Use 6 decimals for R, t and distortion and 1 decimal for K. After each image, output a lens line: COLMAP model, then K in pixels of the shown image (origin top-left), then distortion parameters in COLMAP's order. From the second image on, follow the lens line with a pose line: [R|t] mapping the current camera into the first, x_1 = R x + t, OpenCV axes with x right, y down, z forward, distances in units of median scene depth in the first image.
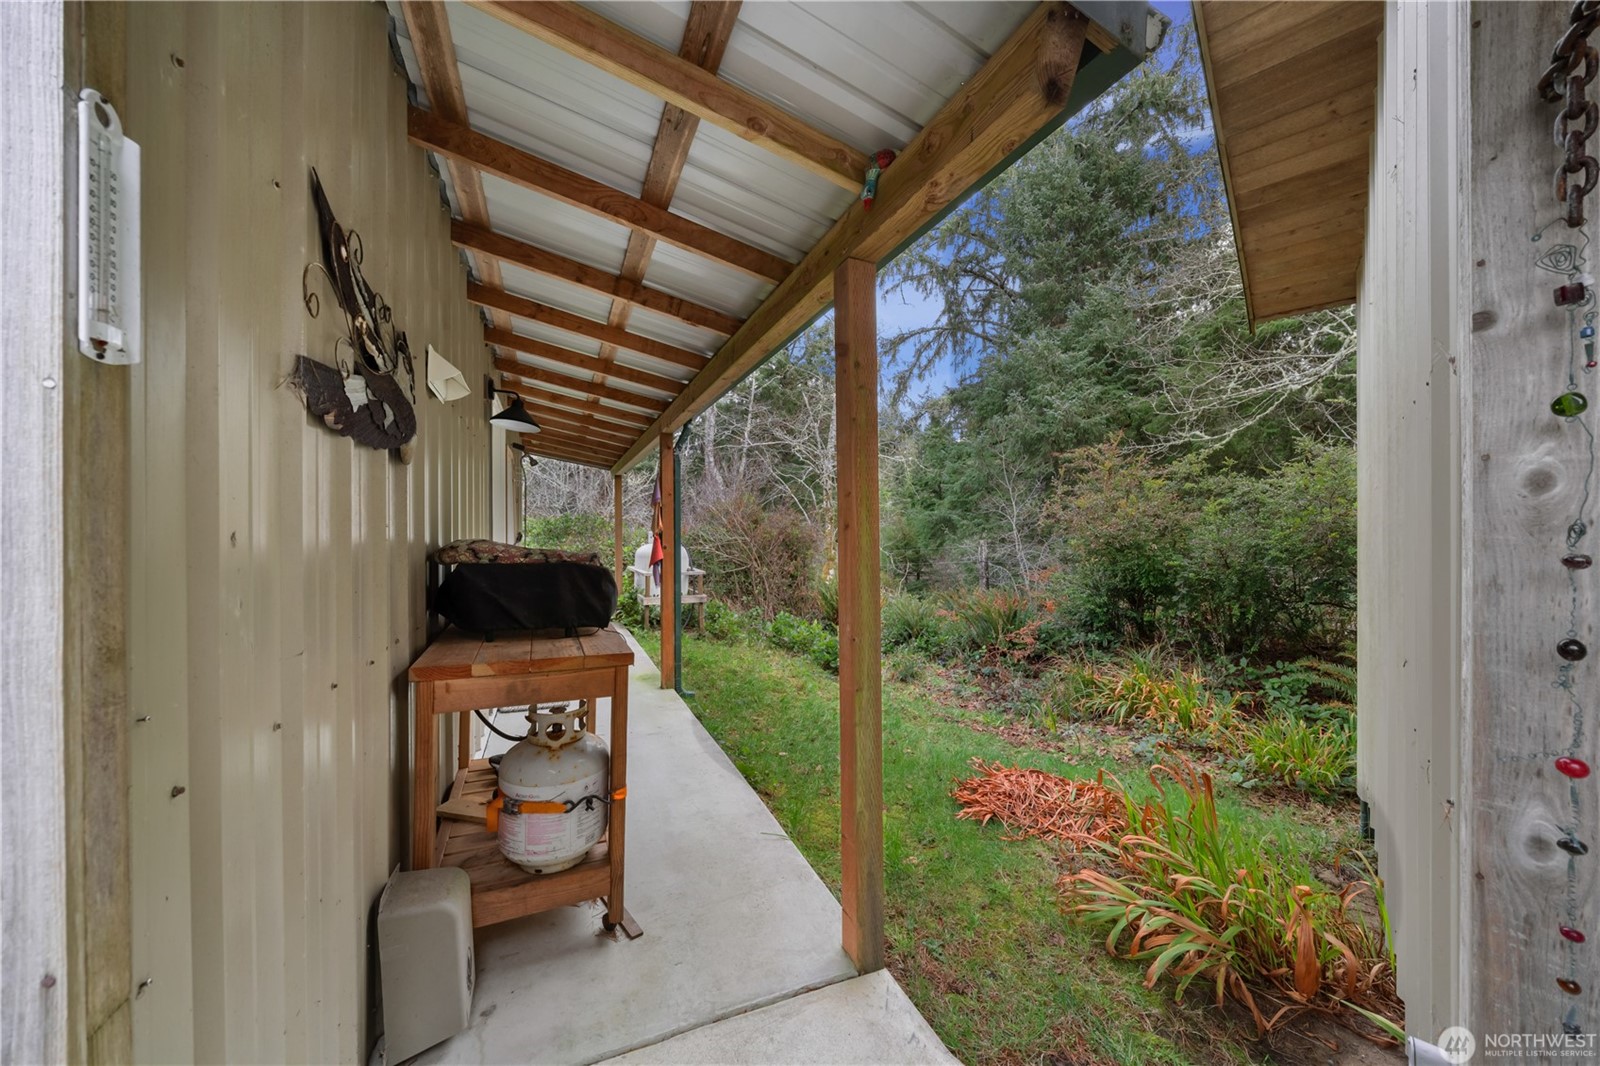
lens RADIAL K [[551.9, 0, 810.0], [0, 551.9, 533.3], [0, 0, 1]] dist [-0.006120, 0.000112]
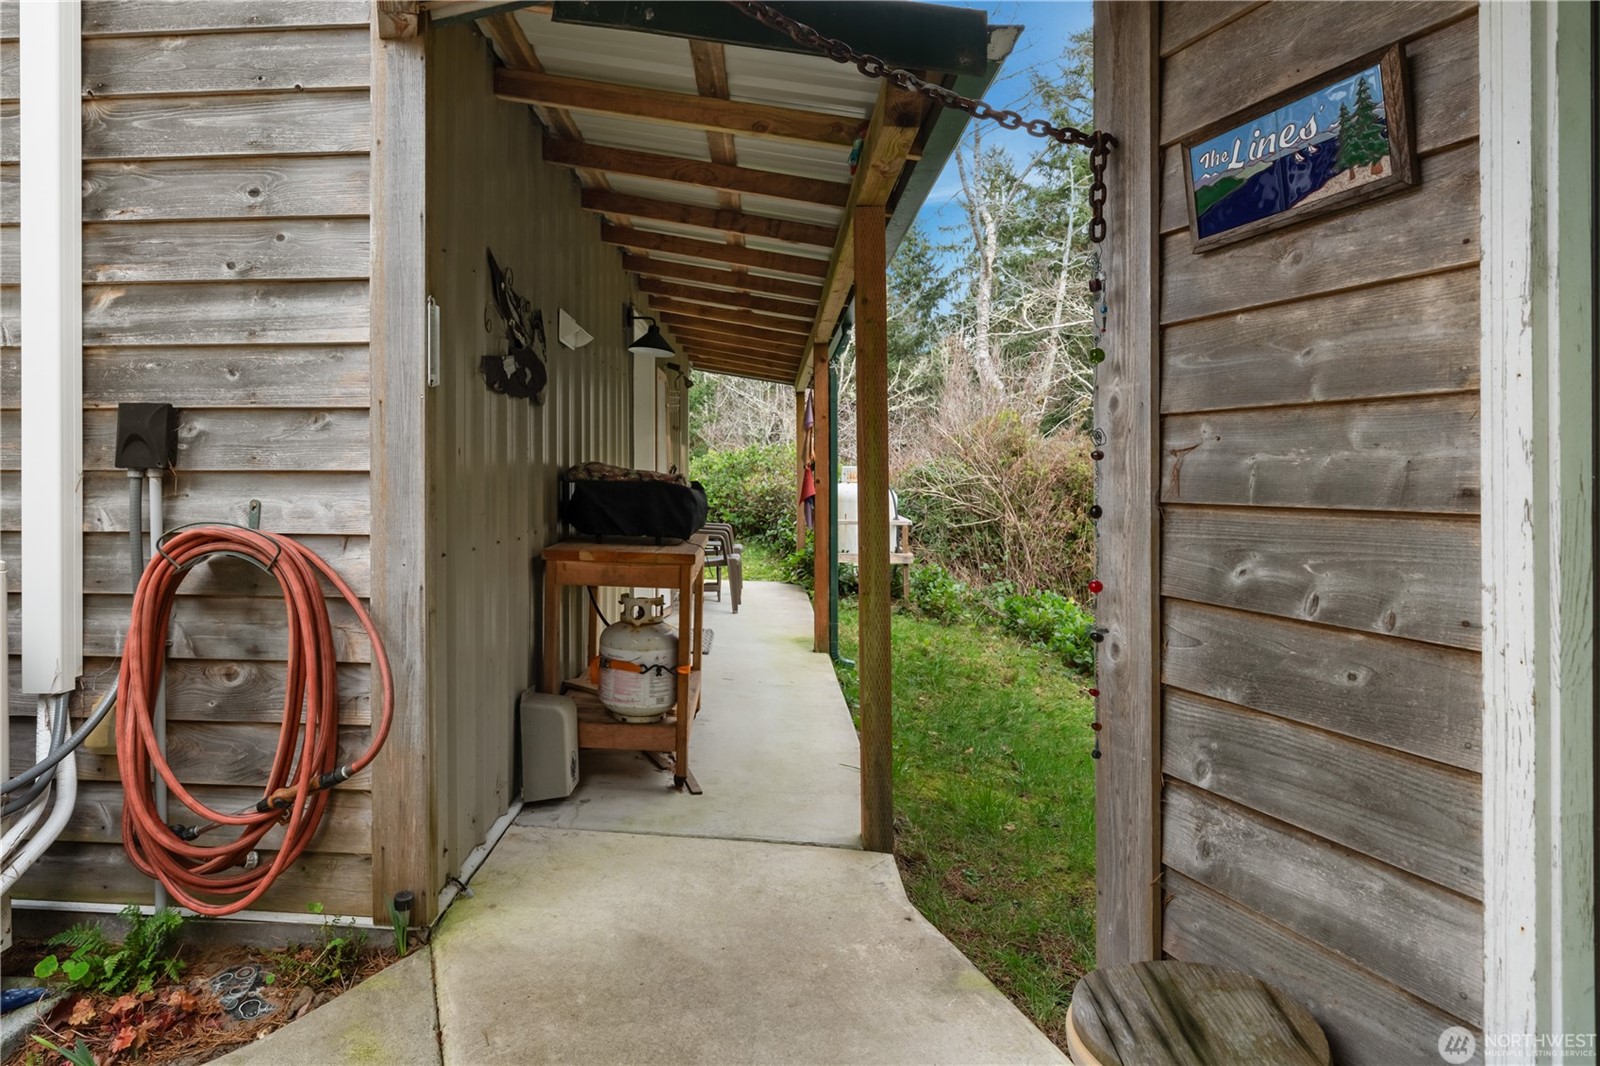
lens RADIAL K [[897.8, 0, 725.0], [0, 897.8, 471.0], [0, 0, 1]] dist [0.017100, -0.000857]
pose [[0.885861, -0.000082, -0.463951, 0.674728], [-0.001962, 0.999990, -0.003923, 0.044496], [0.463947, 0.004385, 0.885852, -0.735142]]
